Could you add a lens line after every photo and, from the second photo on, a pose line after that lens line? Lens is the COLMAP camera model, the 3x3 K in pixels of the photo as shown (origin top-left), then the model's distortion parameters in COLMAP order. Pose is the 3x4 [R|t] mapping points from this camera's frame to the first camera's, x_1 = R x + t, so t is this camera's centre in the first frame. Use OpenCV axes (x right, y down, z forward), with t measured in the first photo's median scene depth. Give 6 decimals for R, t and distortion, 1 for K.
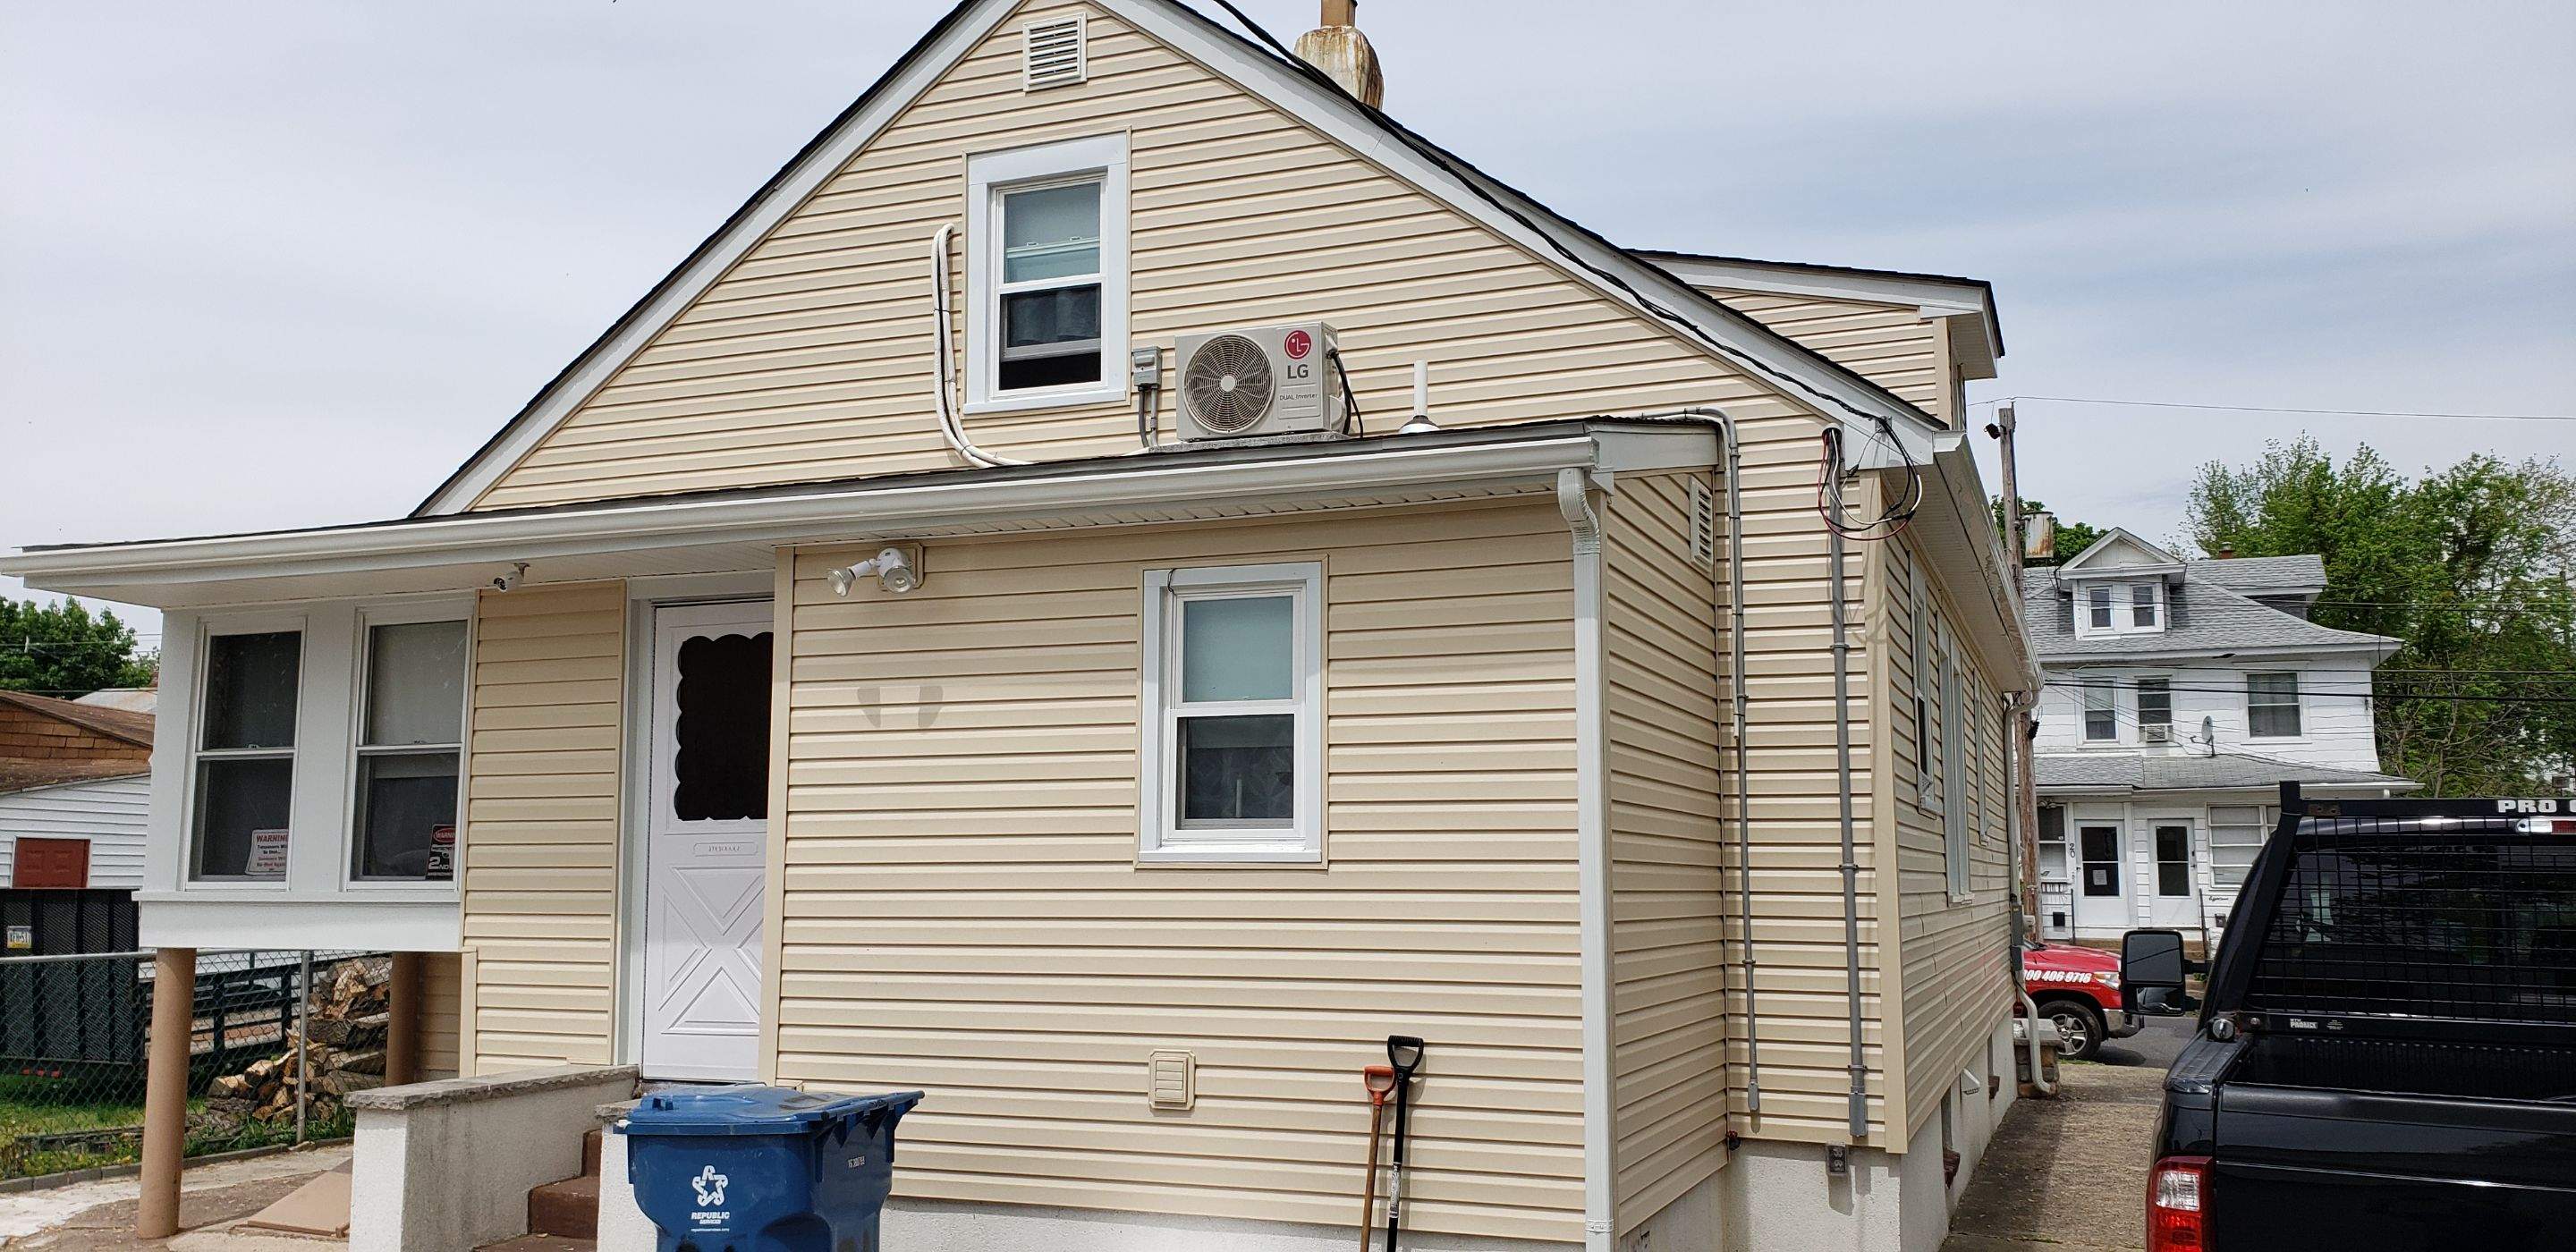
lens RADIAL K [[2054.3, 0, 1290.6], [0, 2054.3, 595.5], [0, 0, 1]] dist [0.087291, -0.376188]
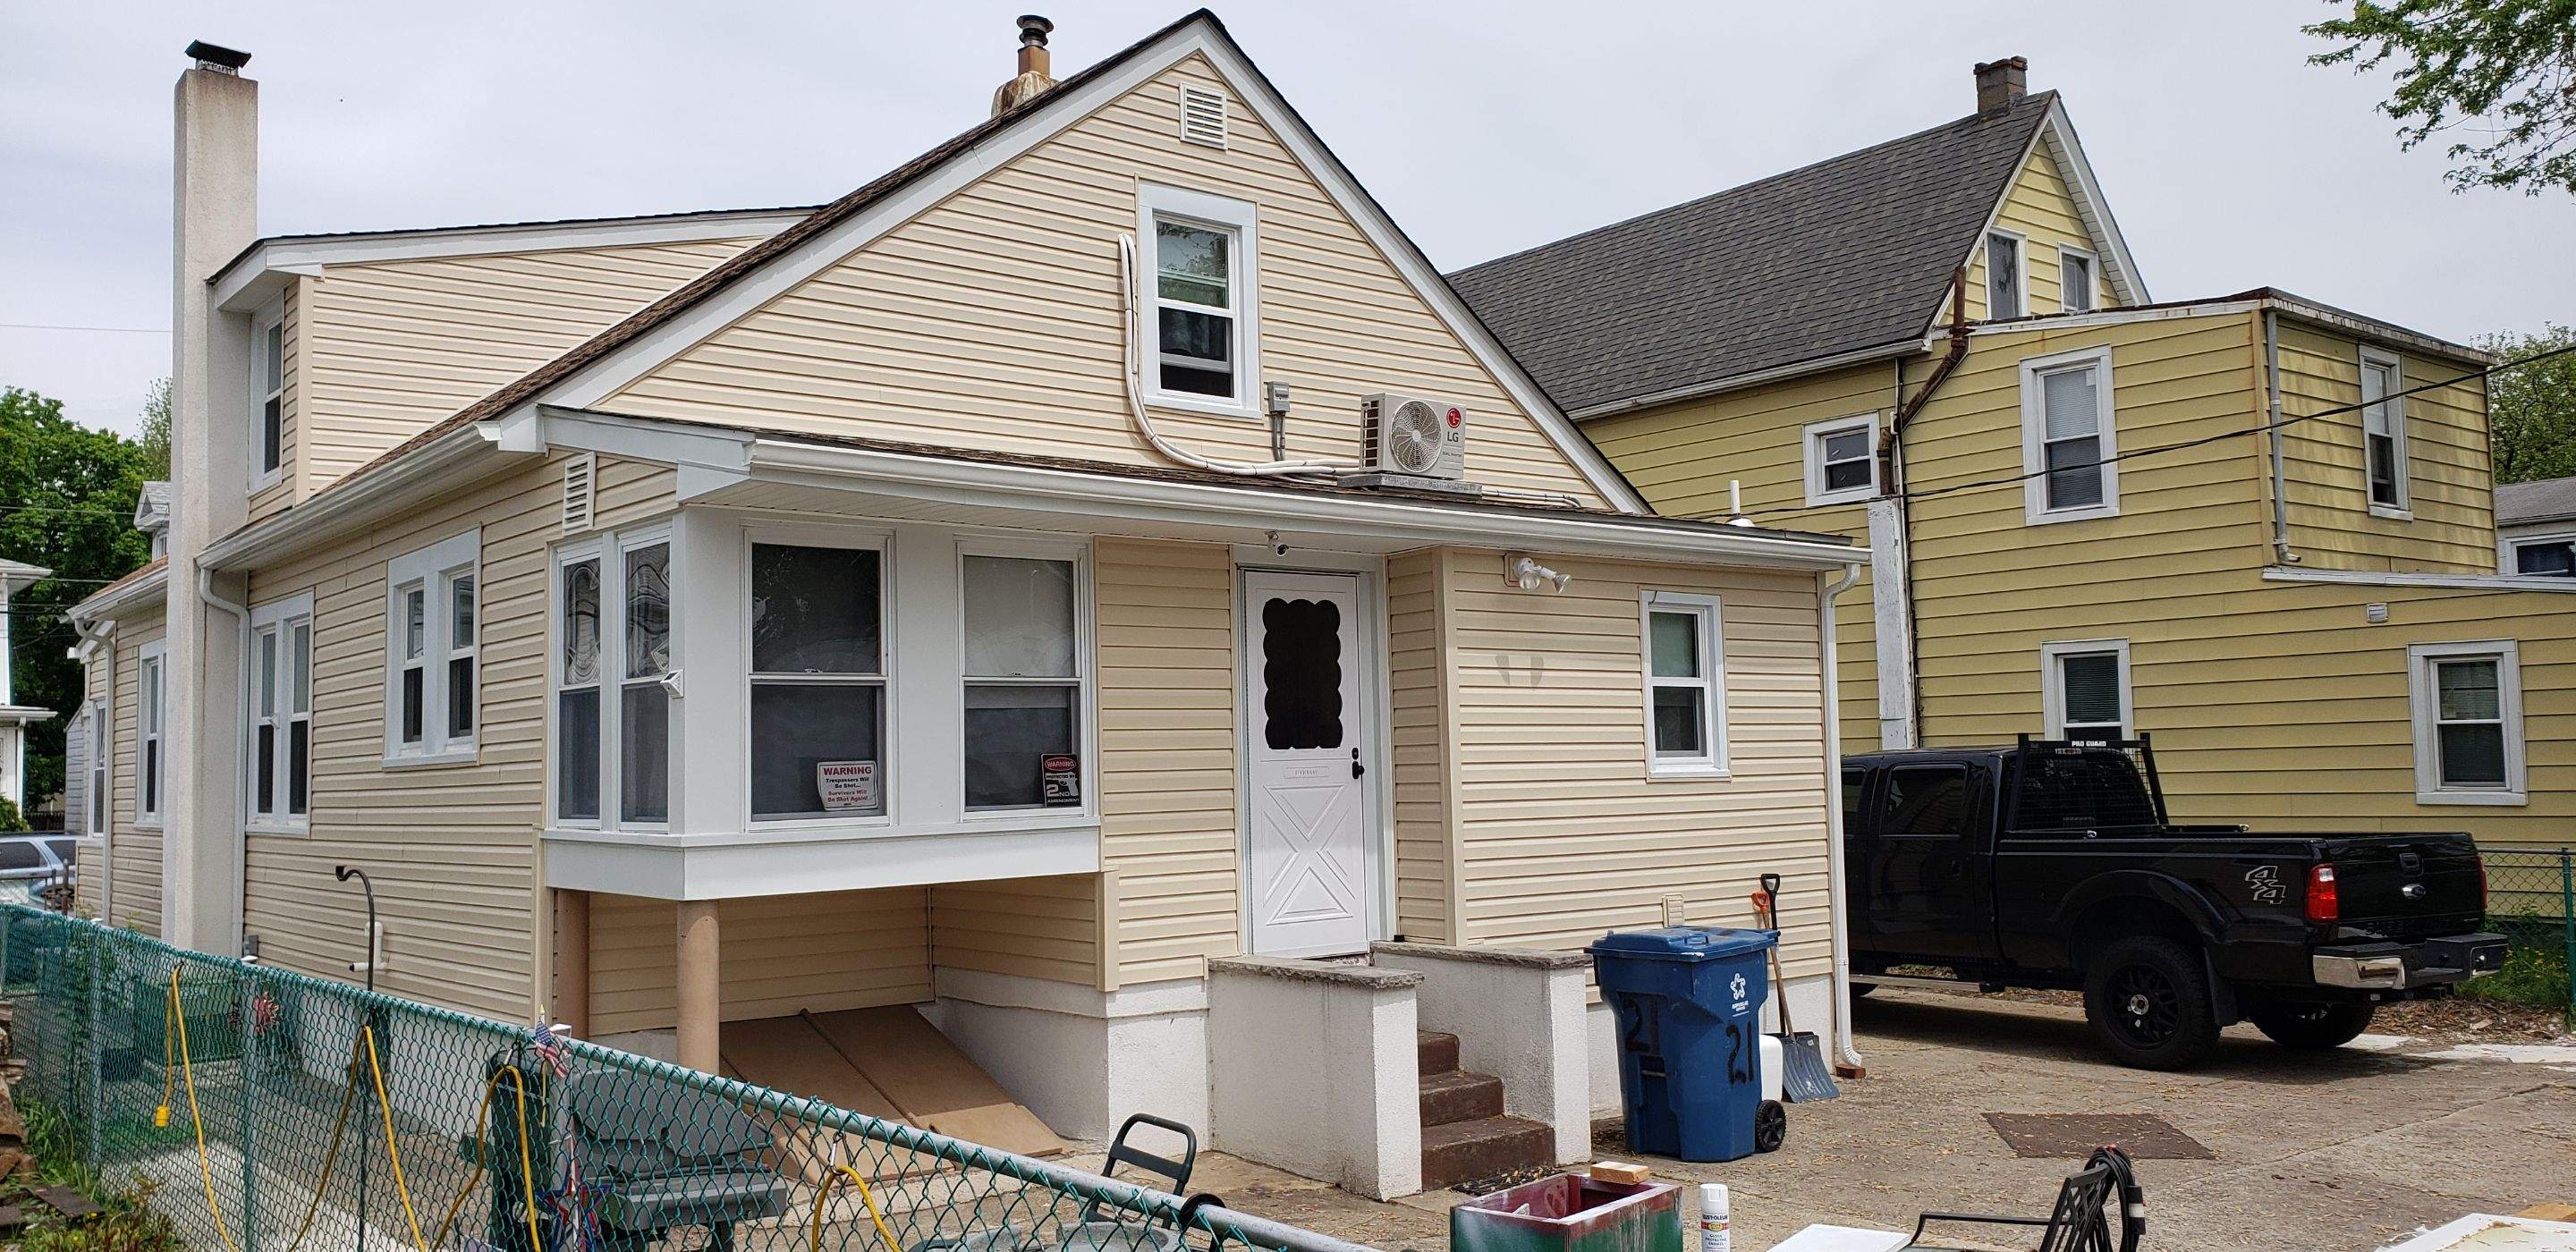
lens RADIAL K [[2054.3, 0, 1290.6], [0, 2054.3, 595.5], [0, 0, 1]] dist [0.087291, -0.376188]
pose [[0.481325, 0.063305, 0.874253, -1.302387], [-0.099259, 0.994910, -0.017394, 0.037534], [-0.870904, -0.078405, 0.485158, 0.398791]]
